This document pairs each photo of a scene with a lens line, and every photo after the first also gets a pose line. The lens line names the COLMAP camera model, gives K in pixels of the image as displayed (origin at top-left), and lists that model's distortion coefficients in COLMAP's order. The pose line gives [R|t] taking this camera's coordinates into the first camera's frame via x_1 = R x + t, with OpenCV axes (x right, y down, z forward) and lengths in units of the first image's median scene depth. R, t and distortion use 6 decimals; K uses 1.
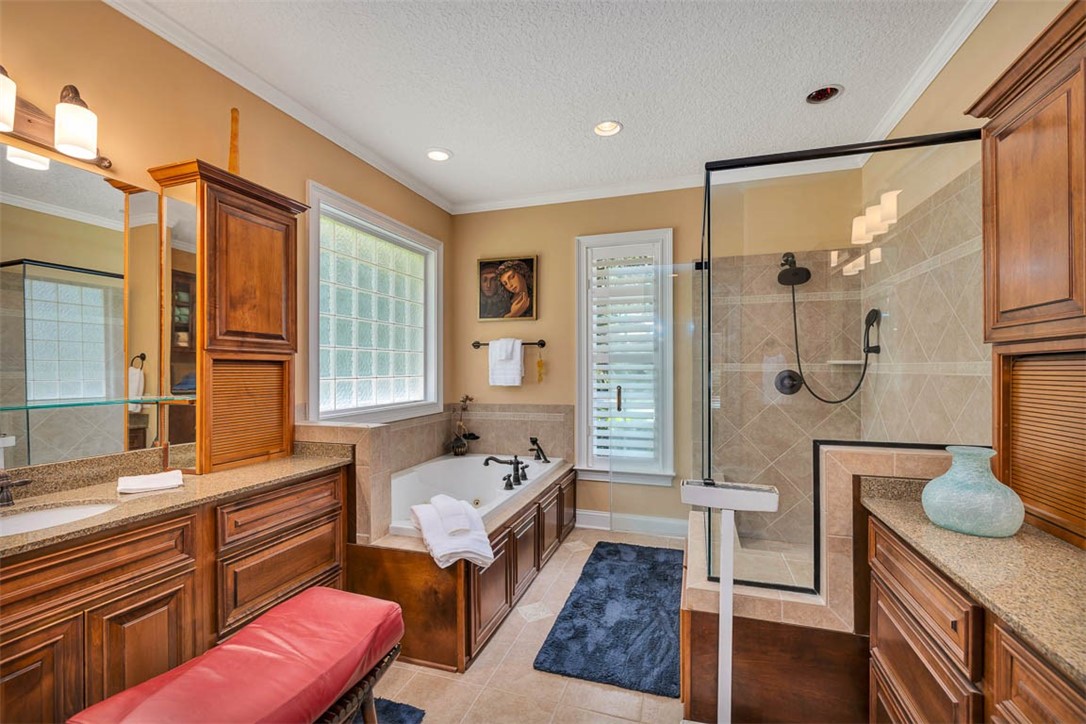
lens RADIAL K [[458.3, 0, 542.7], [0, 458.3, 368.6], [0, 0, 1]] dist [-0.001017, -0.000093]
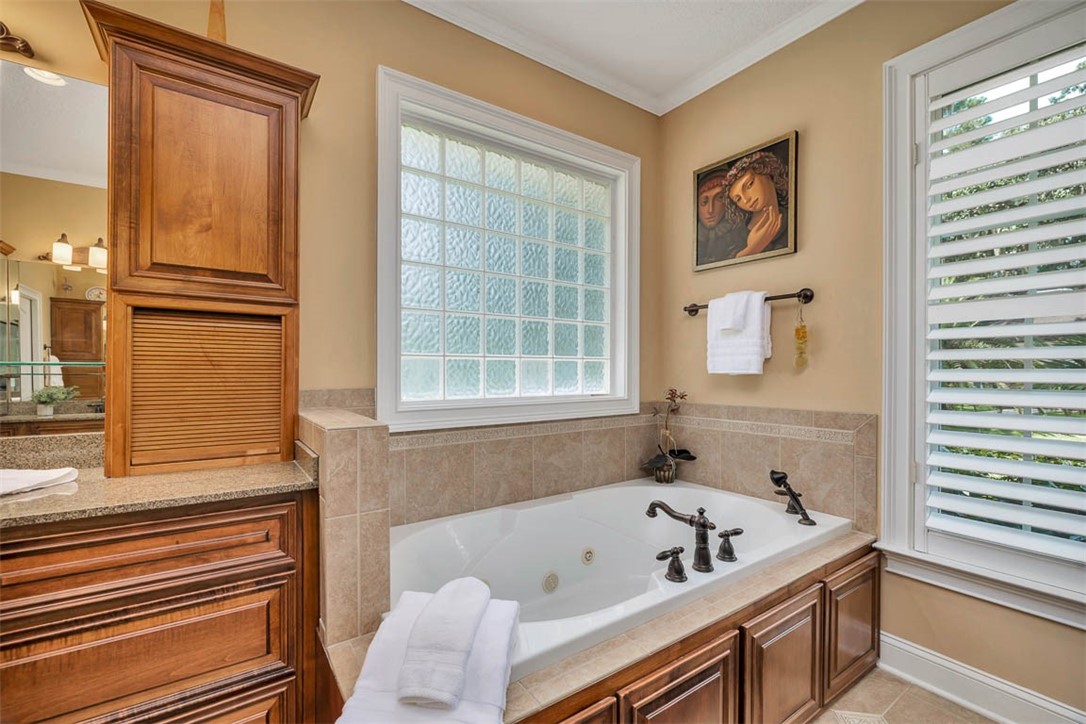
lens RADIAL K [[458.3, 0, 547.8], [0, 458.3, 374.3], [0, 0, 1]] dist [-0.001017, -0.000093]
pose [[0.799510, 0.008442, -0.600594, 0.097127], [-0.004232, 0.999956, 0.008422, 0.041830], [0.600638, -0.004192, 0.799510, 0.493068]]
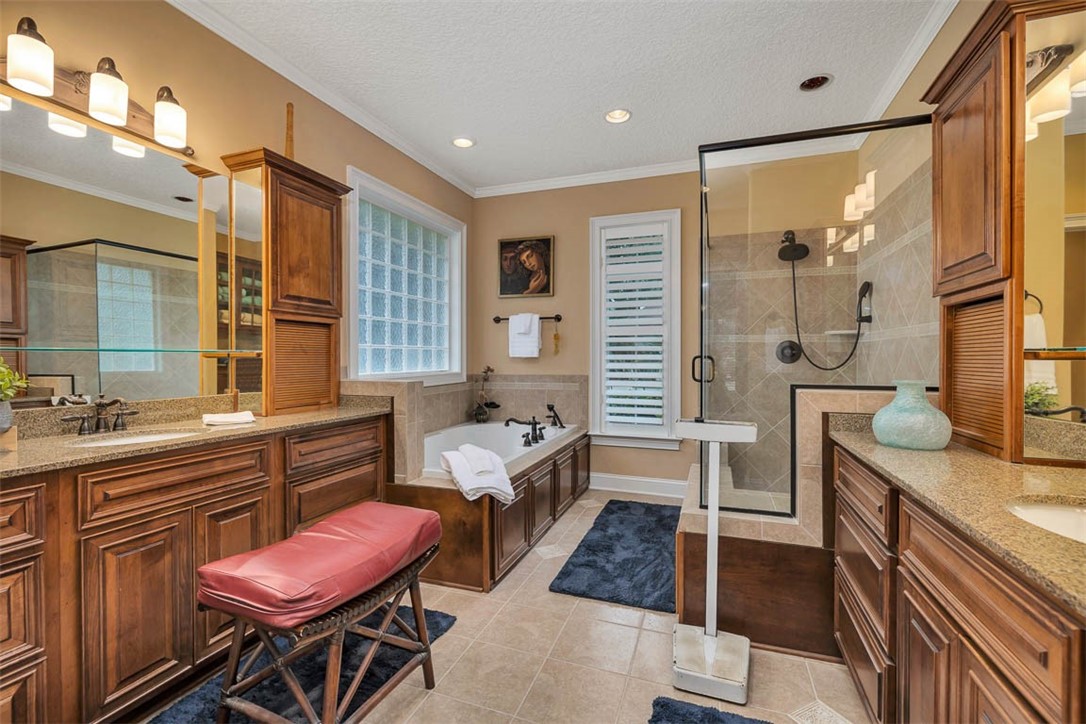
lens RADIAL K [[458.3, 0, 548.1], [0, 458.3, 359.5], [0, 0, 1]] dist [-0.001017, -0.000093]
pose [[0.999636, 0.001936, -0.026895, 0.004577], [-0.001754, 0.999975, 0.006785, 0.043999], [0.026908, -0.006736, 0.999615, -0.089599]]
